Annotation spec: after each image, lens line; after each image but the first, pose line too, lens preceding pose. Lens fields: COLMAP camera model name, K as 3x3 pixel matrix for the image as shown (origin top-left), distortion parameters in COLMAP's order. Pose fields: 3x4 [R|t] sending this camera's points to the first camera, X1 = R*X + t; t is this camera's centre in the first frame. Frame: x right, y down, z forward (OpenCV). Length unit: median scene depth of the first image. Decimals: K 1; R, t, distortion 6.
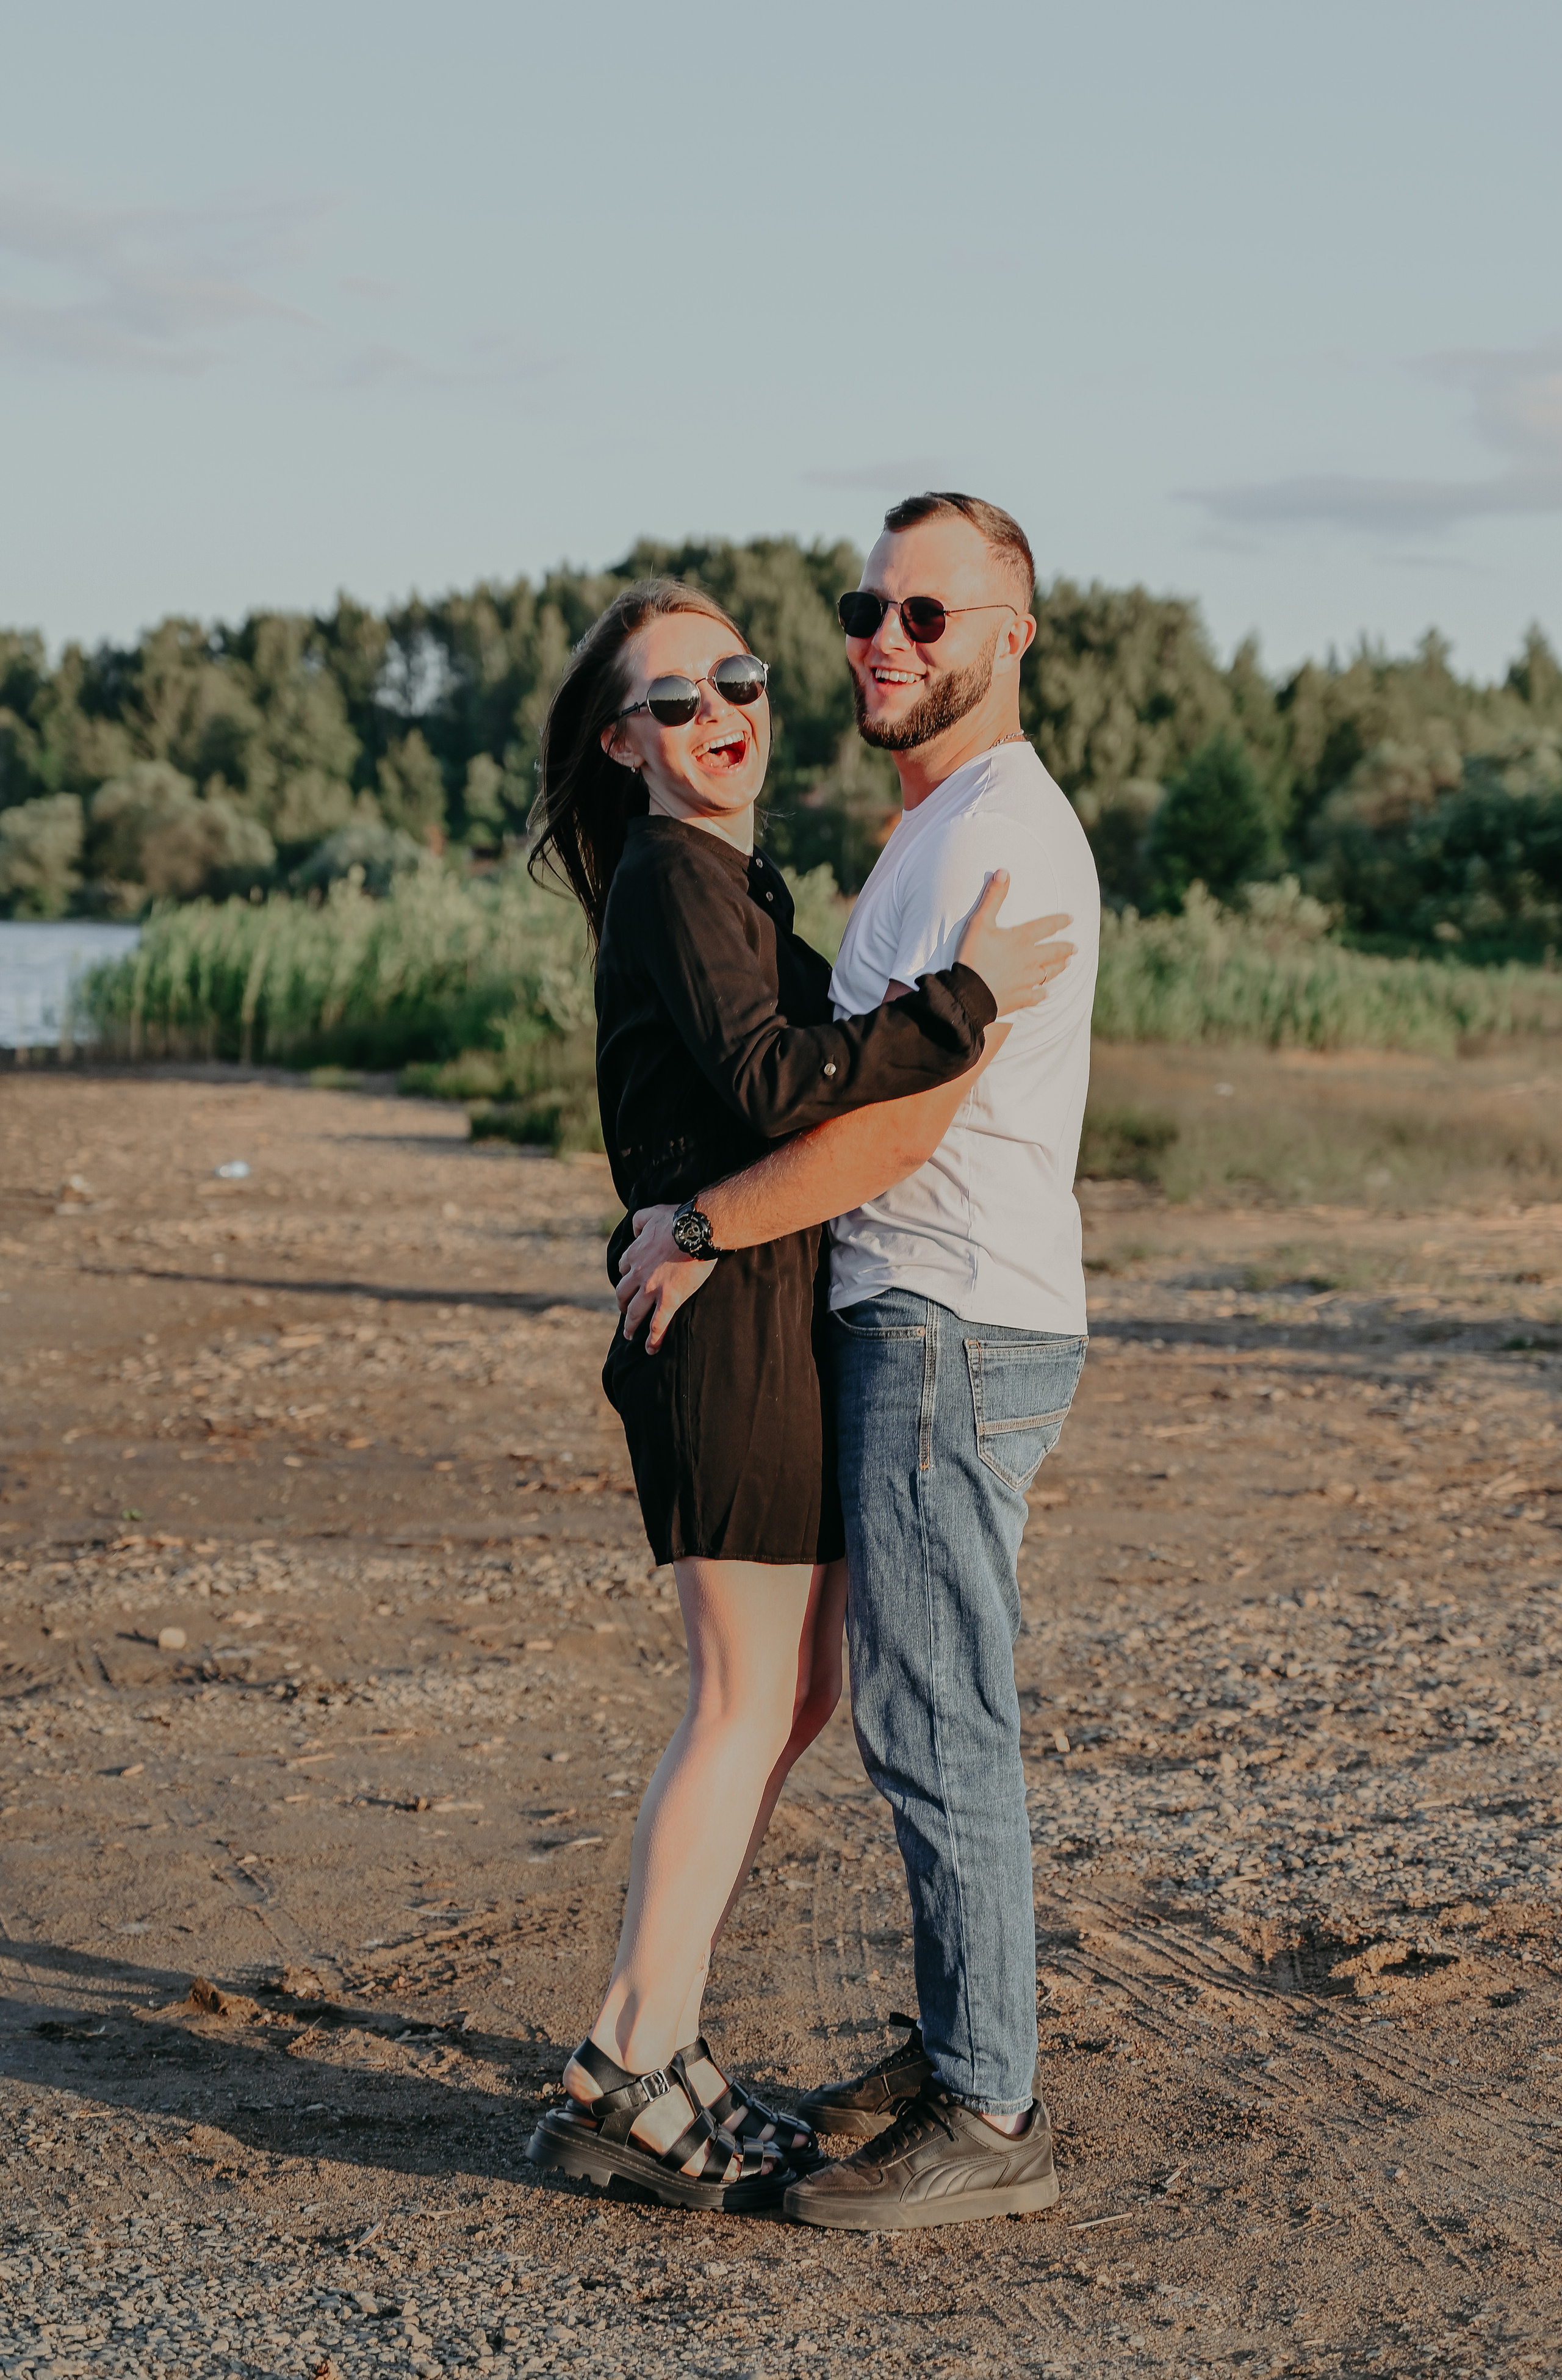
lens RADIAL K [[5171.6, 0, 781.0], [0, 5171.6, 1190.0], [0, 0, 1]] dist [0.054729, -0.228067]
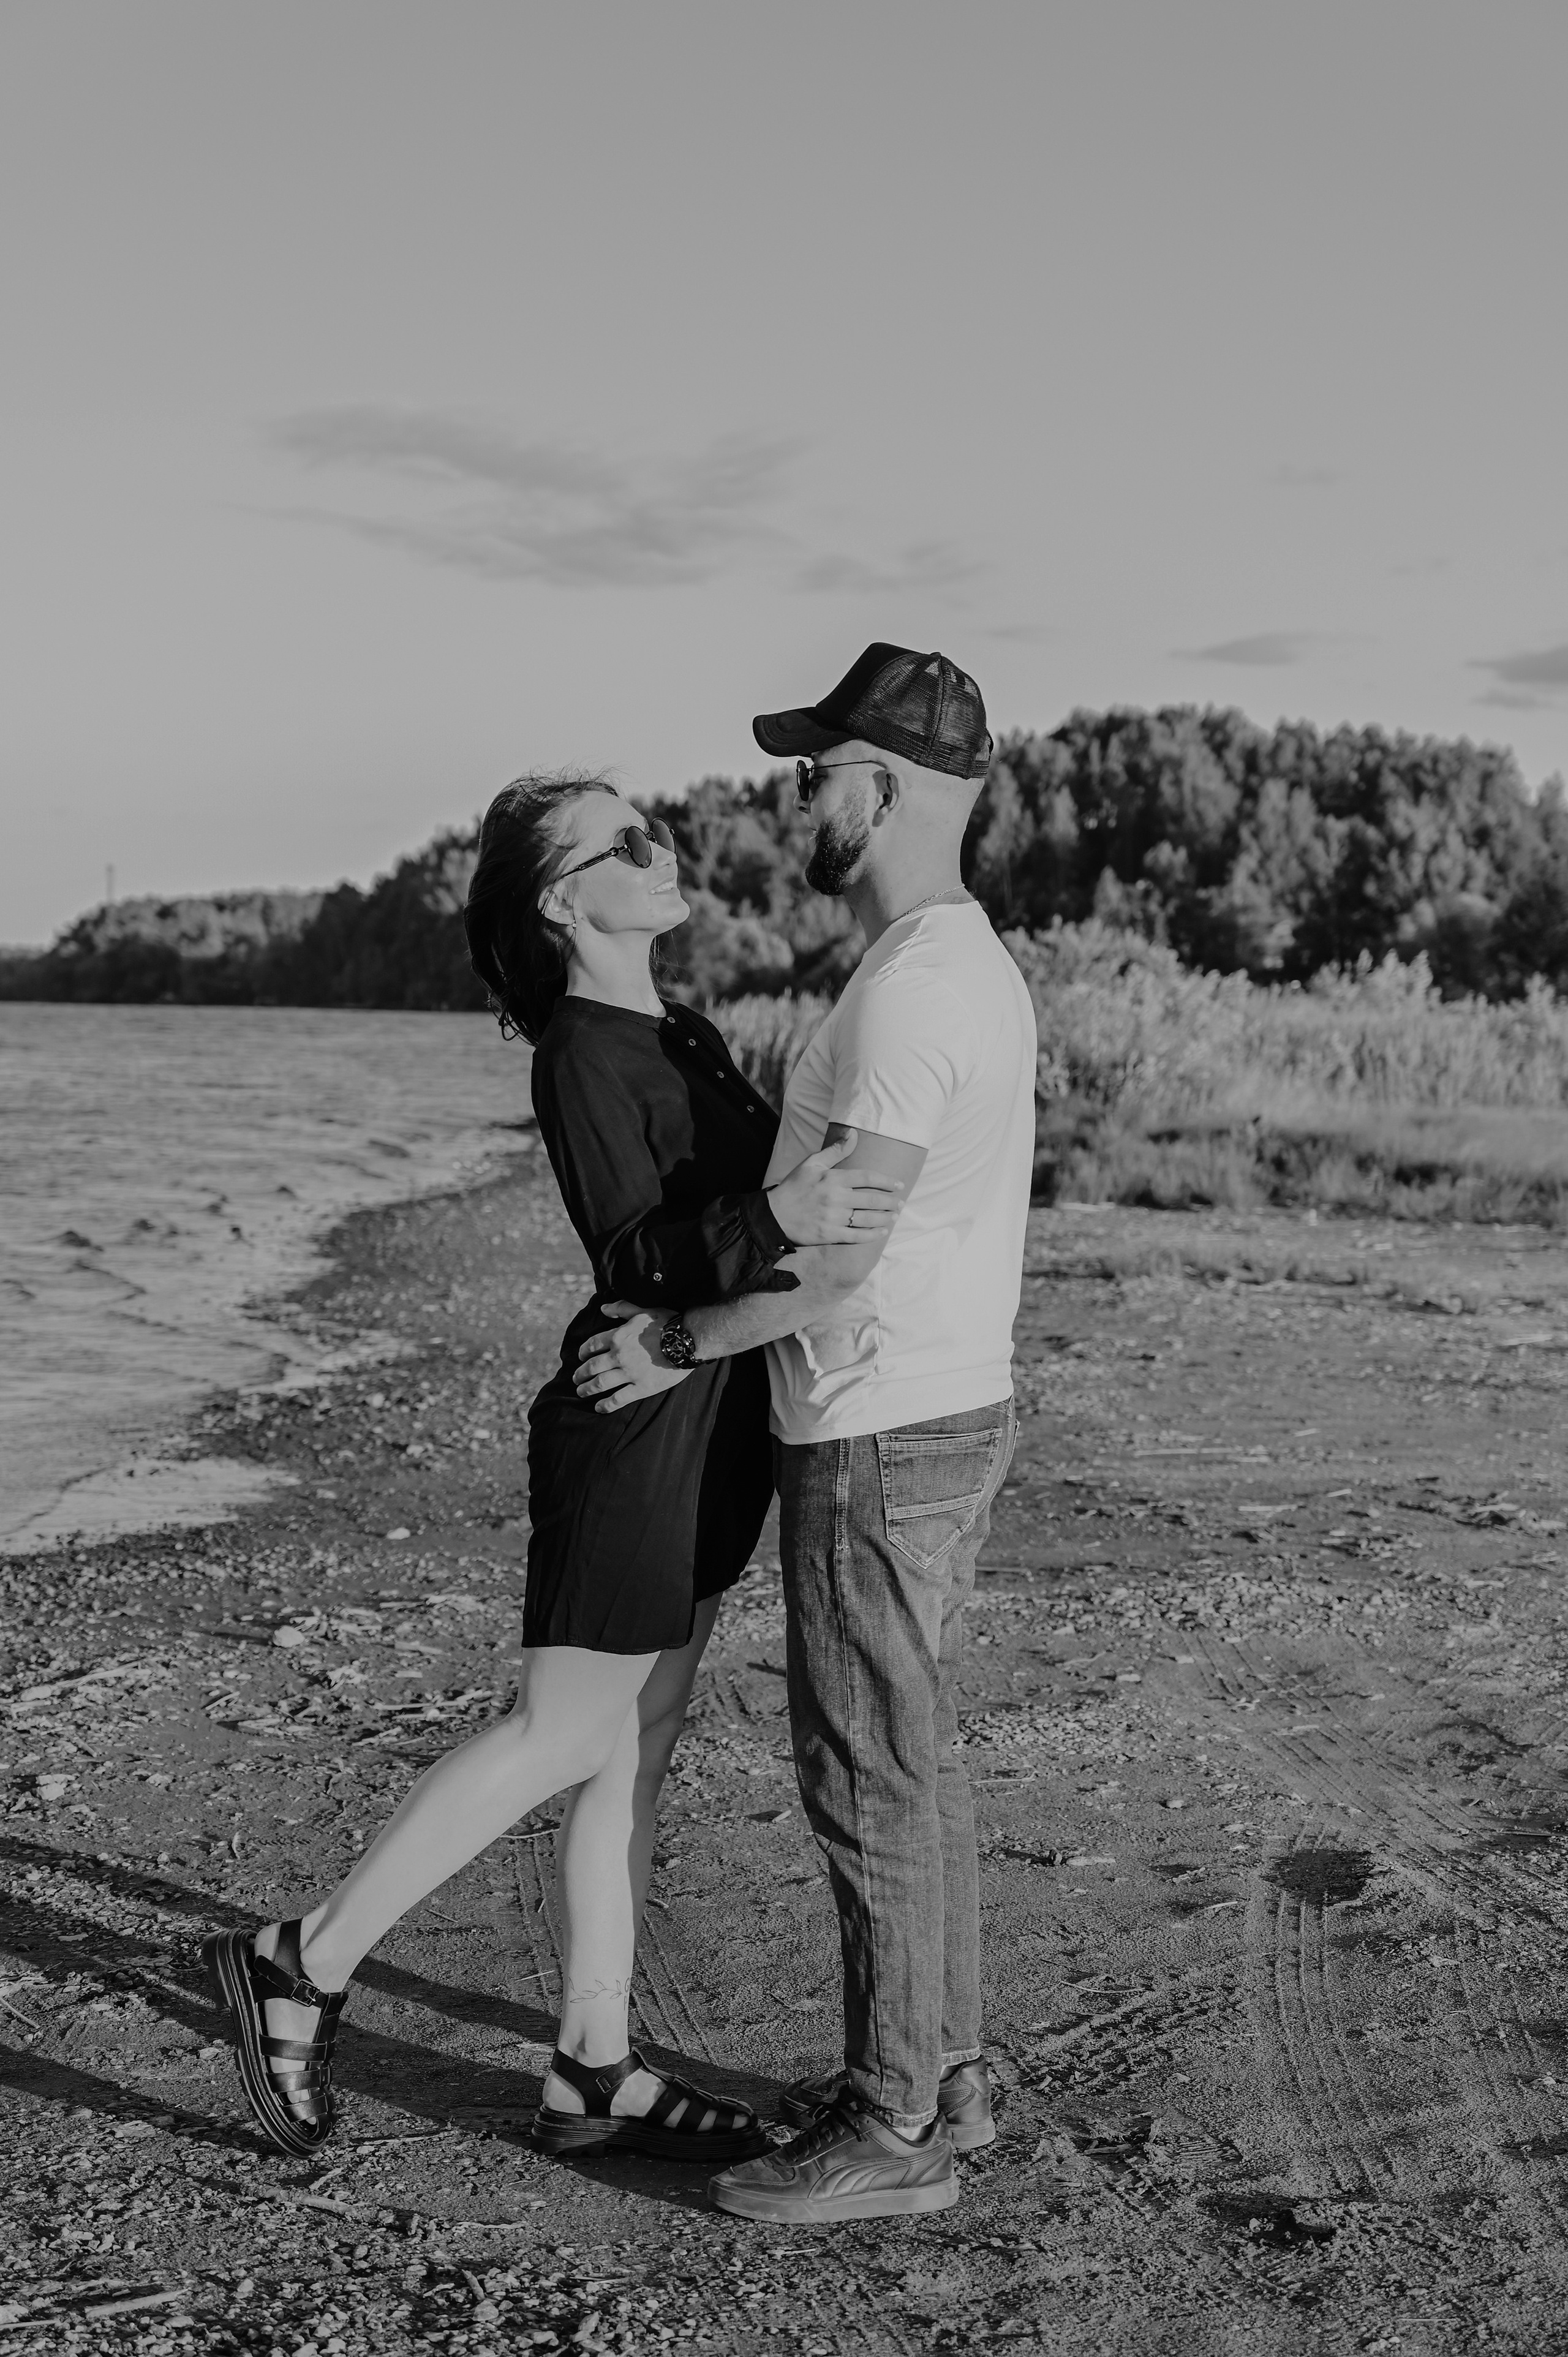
lens RADIAL K [[3792.2, 0, 784.0], [0, 3792.2, 1178.5], [0, 0, 1]] dist [0.028579, -0.021735]
pose [[0.995820, -0.004966, -0.091197, -0.053074], [0.004407, 0.999970, -0.006330, -0.015991], [0.091226, 0.005902, 0.995813, 0.216774]]
